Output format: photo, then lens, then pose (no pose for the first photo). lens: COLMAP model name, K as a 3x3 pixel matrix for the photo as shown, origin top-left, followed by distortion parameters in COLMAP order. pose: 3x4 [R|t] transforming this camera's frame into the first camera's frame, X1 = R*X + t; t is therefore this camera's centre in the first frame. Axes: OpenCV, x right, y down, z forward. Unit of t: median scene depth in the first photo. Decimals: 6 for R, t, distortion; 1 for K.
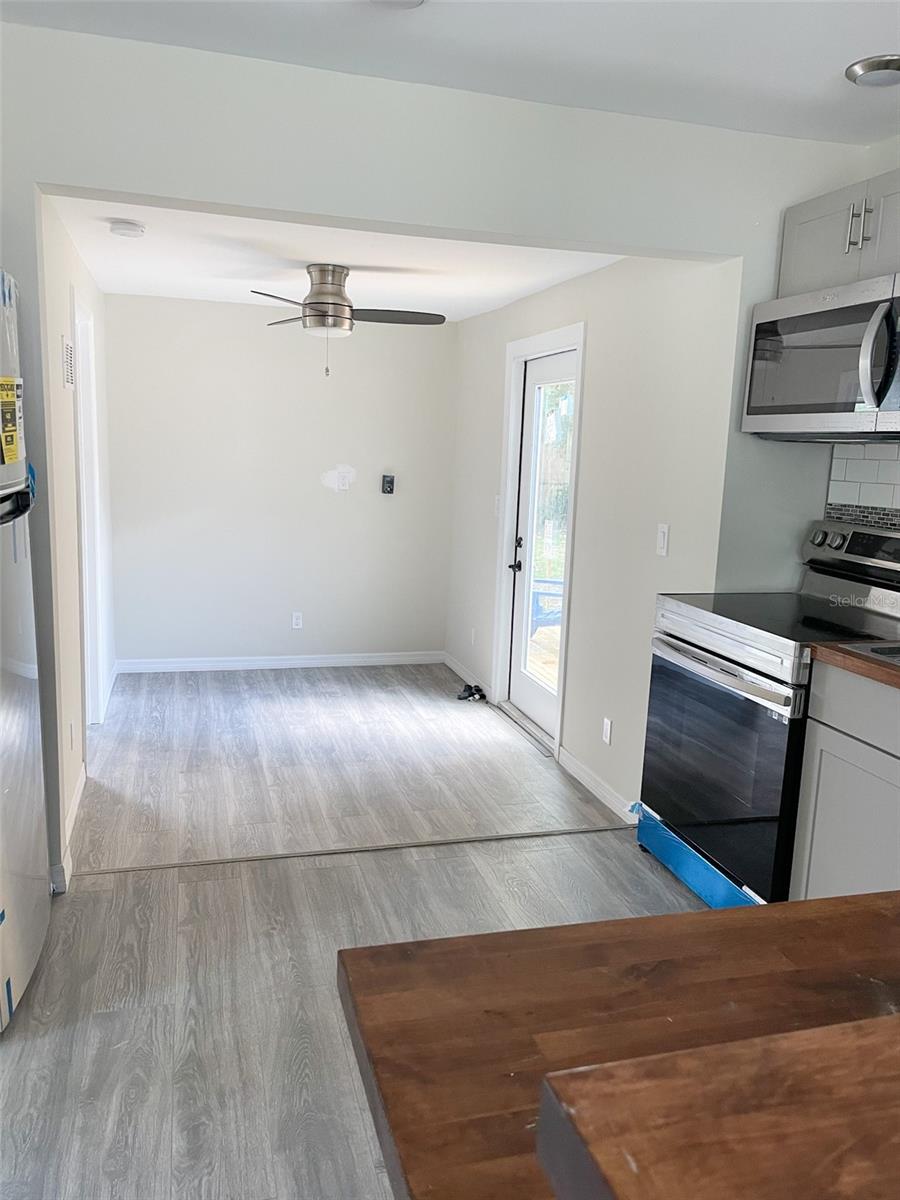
lens RADIAL K [[932.2, 0, 451.9], [0, 932.2, 600.6], [0, 0, 1]] dist [-0.007934, -0.008773]
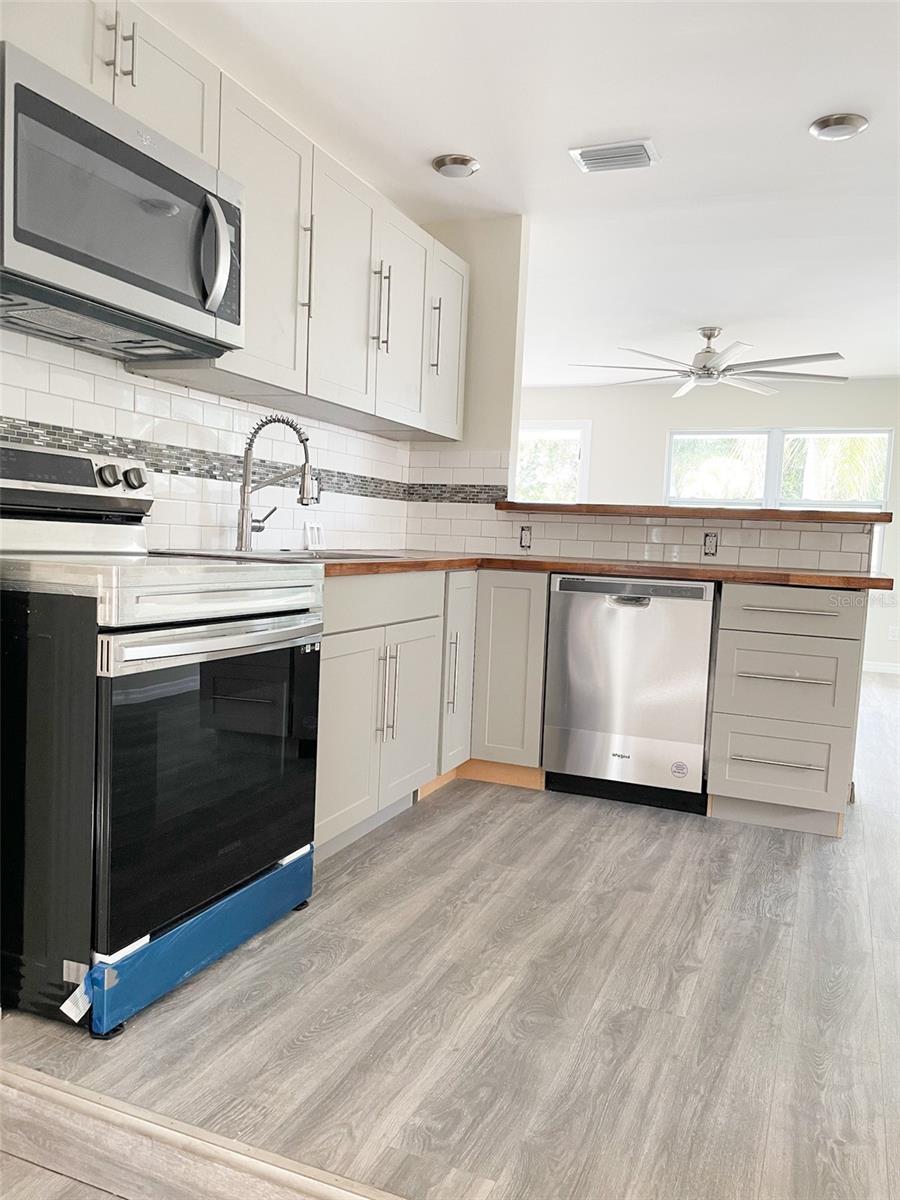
lens RADIAL K [[932.2, 0, 454.9], [0, 932.2, 603.5], [0, 0, 1]] dist [-0.007934, -0.008773]
pose [[-0.782849, -0.127566, 0.608994, -0.320696], [0.024595, 0.971649, 0.235147, -0.131861], [-0.621725, 0.199063, -0.757517, 1.556093]]
